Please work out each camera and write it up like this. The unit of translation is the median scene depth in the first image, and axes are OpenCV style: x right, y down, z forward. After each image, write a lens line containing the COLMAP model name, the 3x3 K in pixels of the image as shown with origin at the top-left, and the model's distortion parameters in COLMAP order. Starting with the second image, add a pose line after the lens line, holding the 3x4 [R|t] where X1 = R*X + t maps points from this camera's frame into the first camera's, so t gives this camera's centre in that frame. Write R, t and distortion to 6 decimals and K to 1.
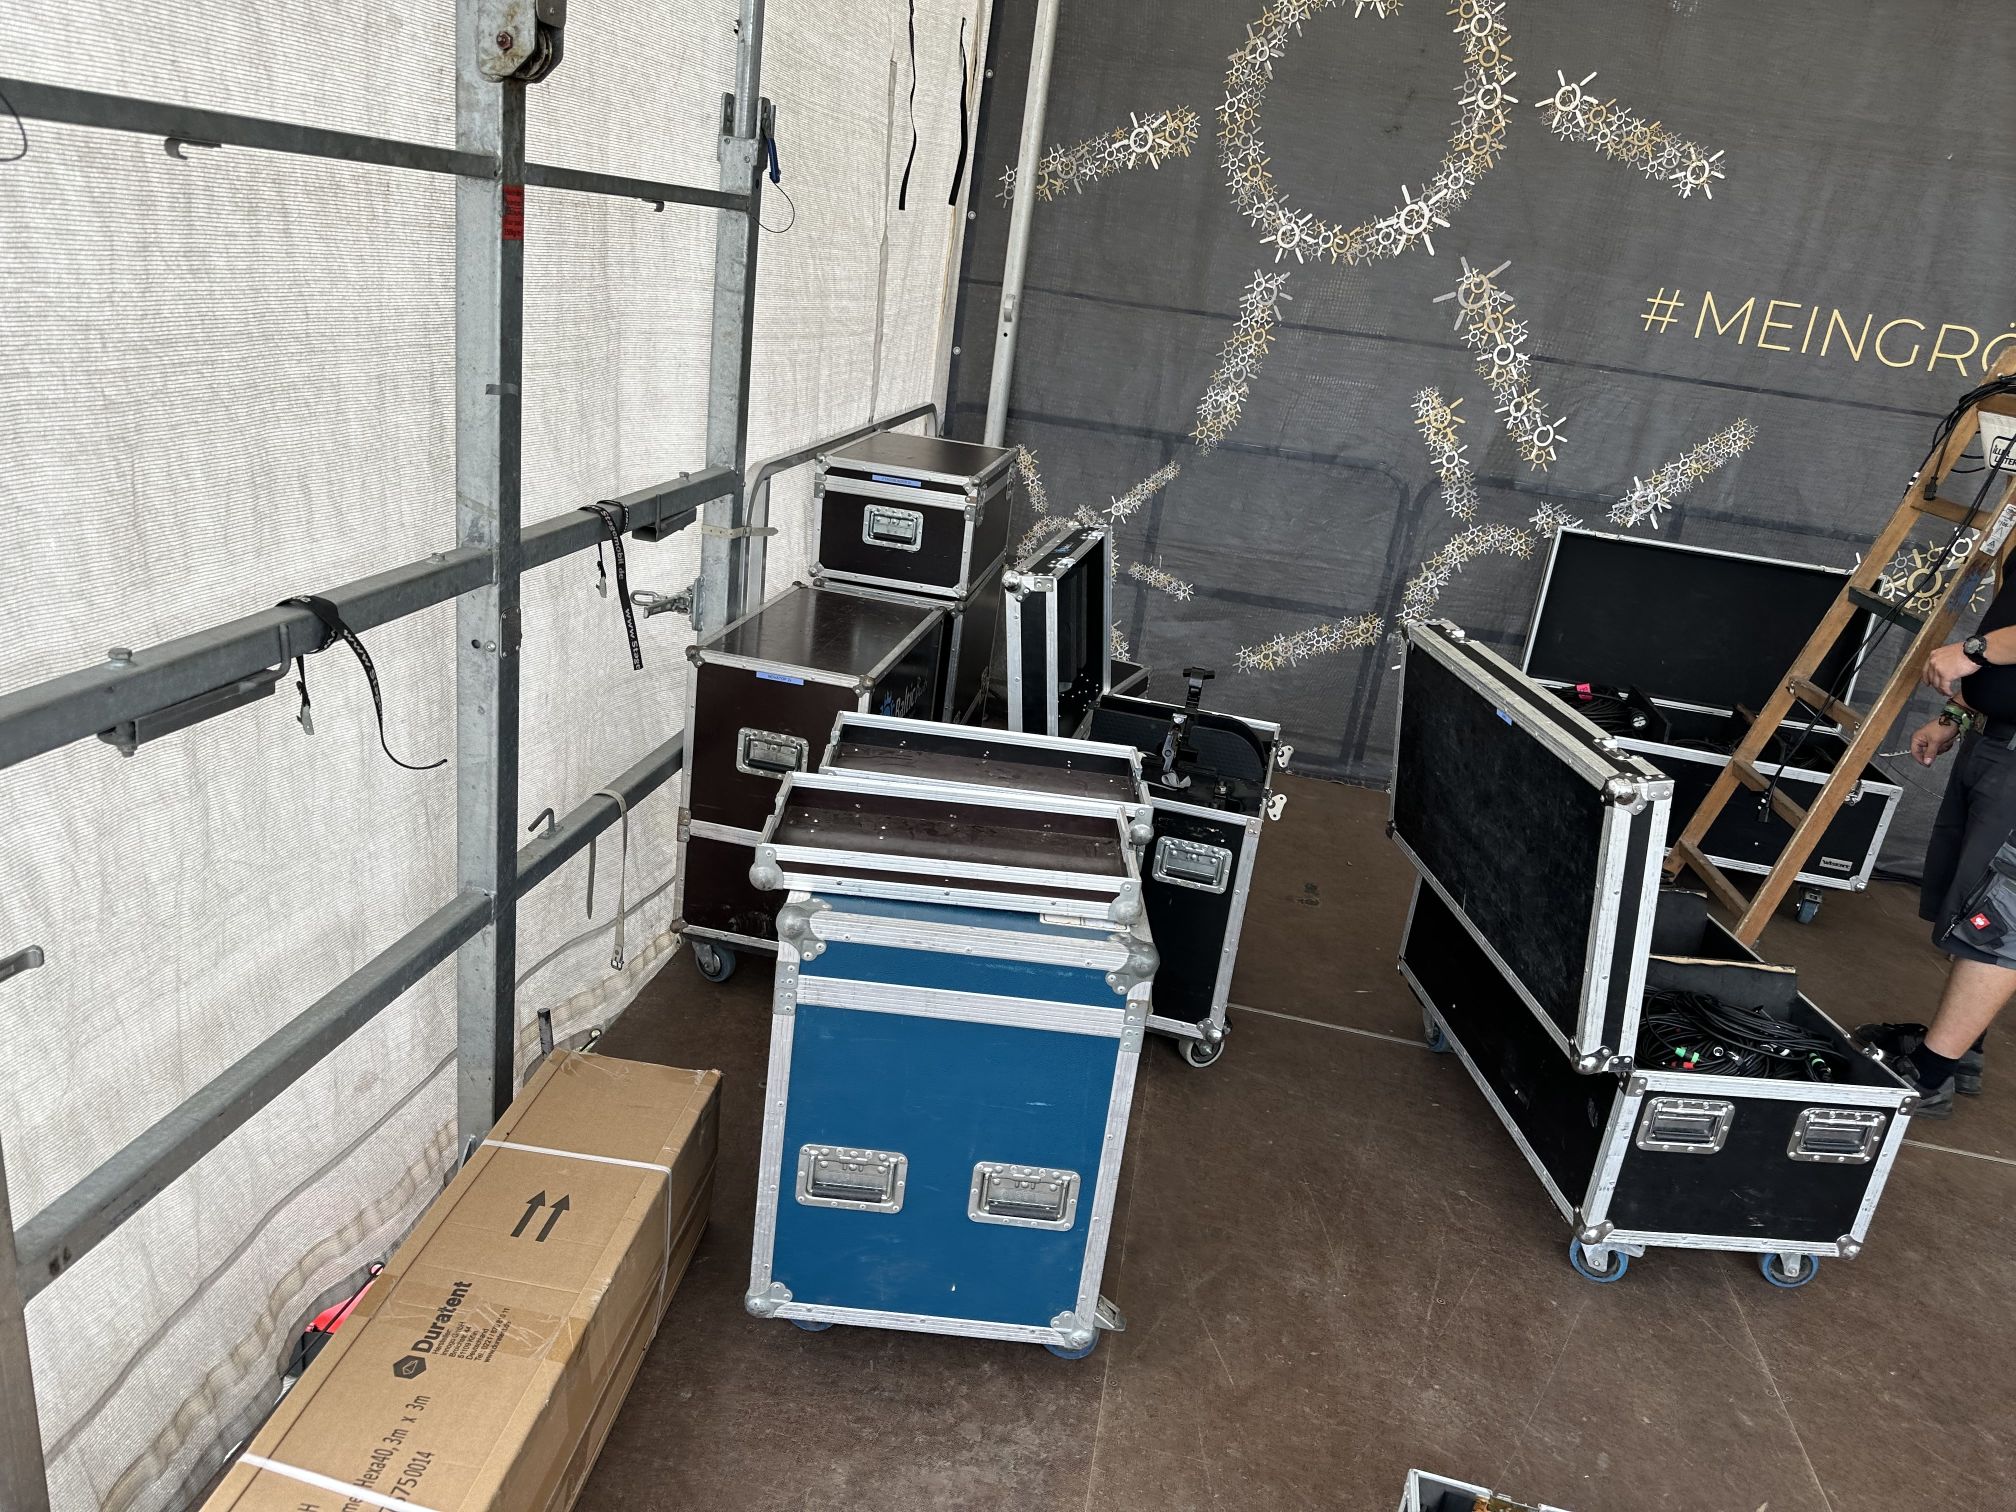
lens RADIAL K [[1399.4, 0, 1008.0], [0, 1399.4, 756.0], [0, 0, 1]] dist [0.018444, -0.011494]
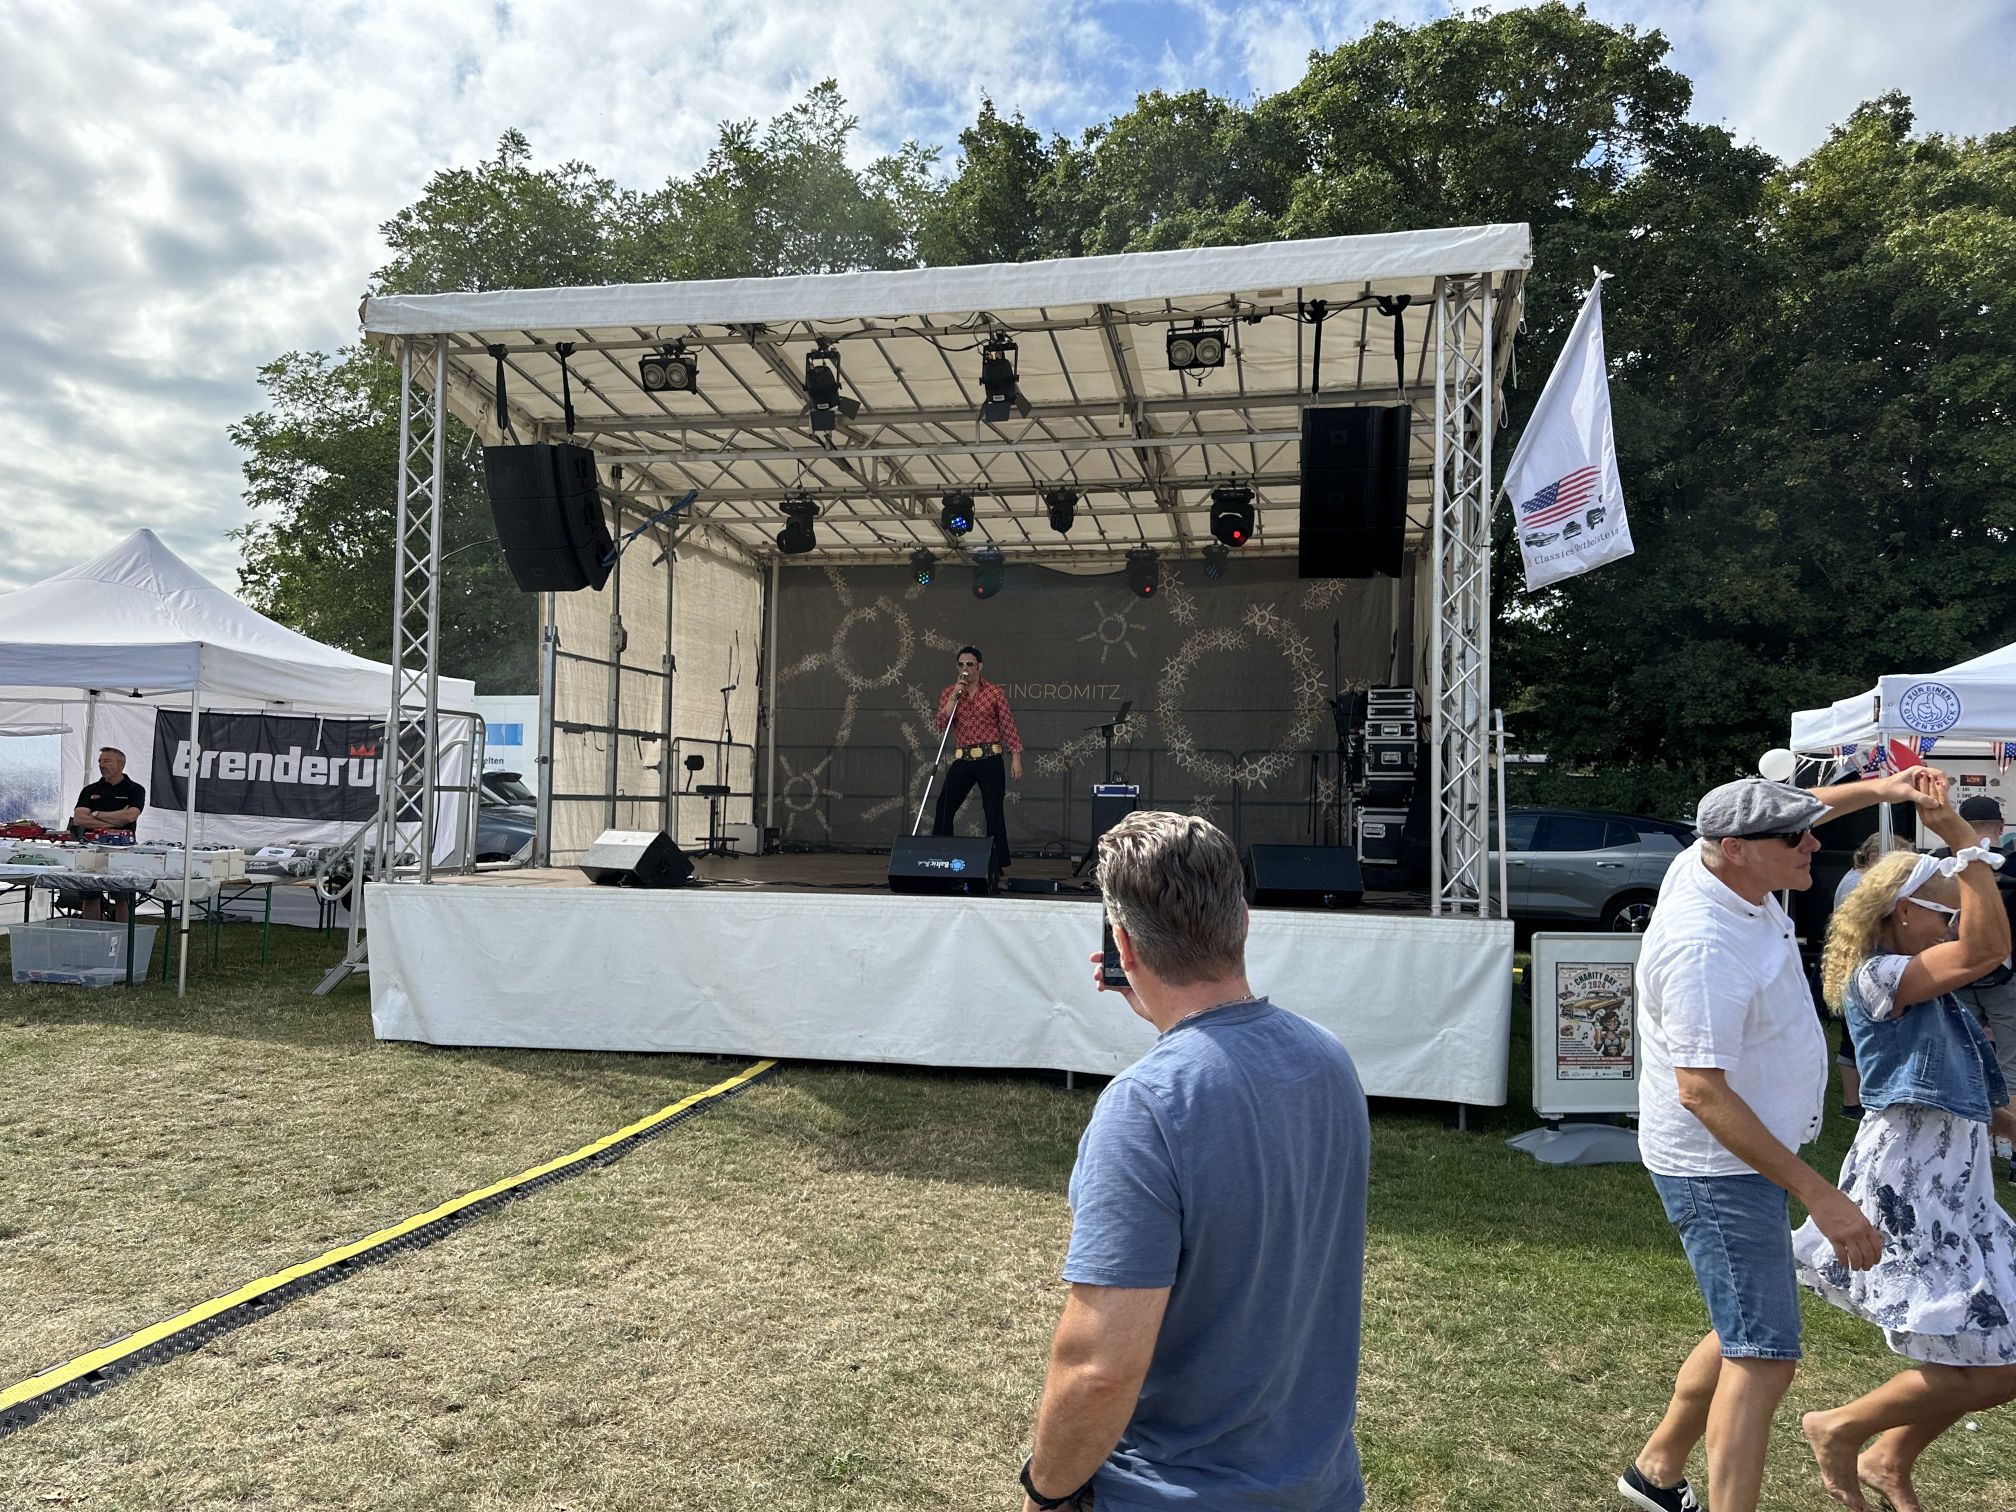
lens RADIAL K [[1386.8, 0, 1023.8], [0, 1386.8, 739.8], [0, 0, 1]] dist [0.086449, -0.096837]
pose [[0.993689, -0.110861, -0.017113, 0.628135], [0.095259, 0.914528, -0.393146, 1.041781], [0.059235, 0.389035, 0.919317, -1.861257]]
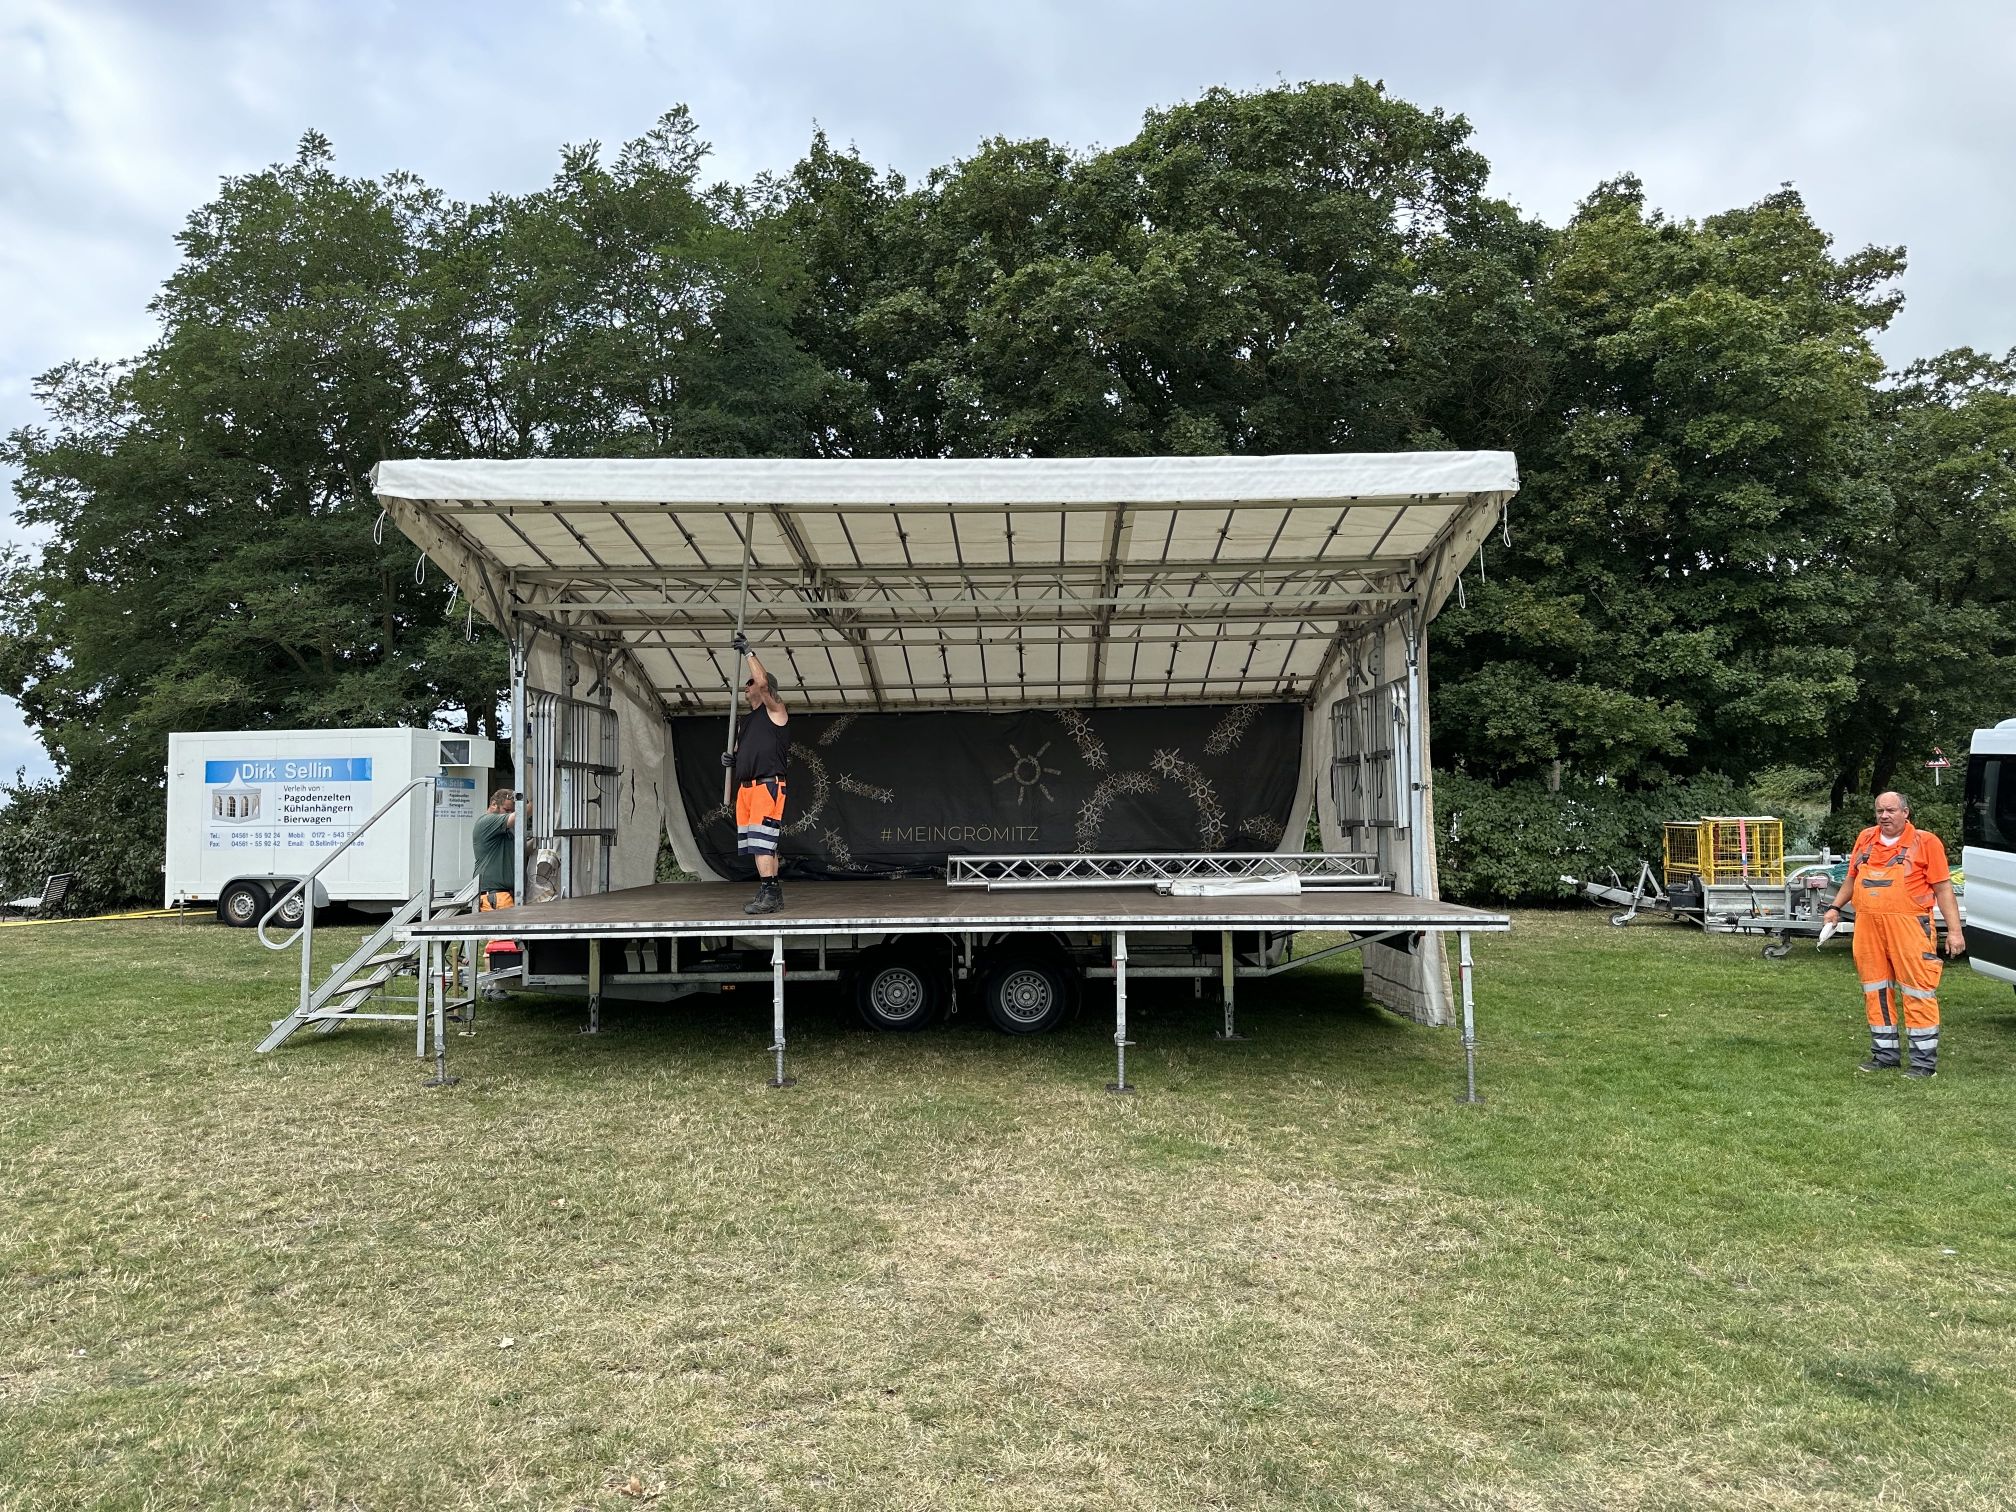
lens RADIAL K [[1395.4, 0, 1017.2], [0, 1395.4, 753.8], [0, 0, 1]] dist [0.043860, -0.044888]
pose [[0.976496, -0.132491, 0.170002, 0.202431], [0.188061, 0.909097, -0.371721, 1.022280], [-0.105299, 0.394955, 0.912646, -1.958310]]
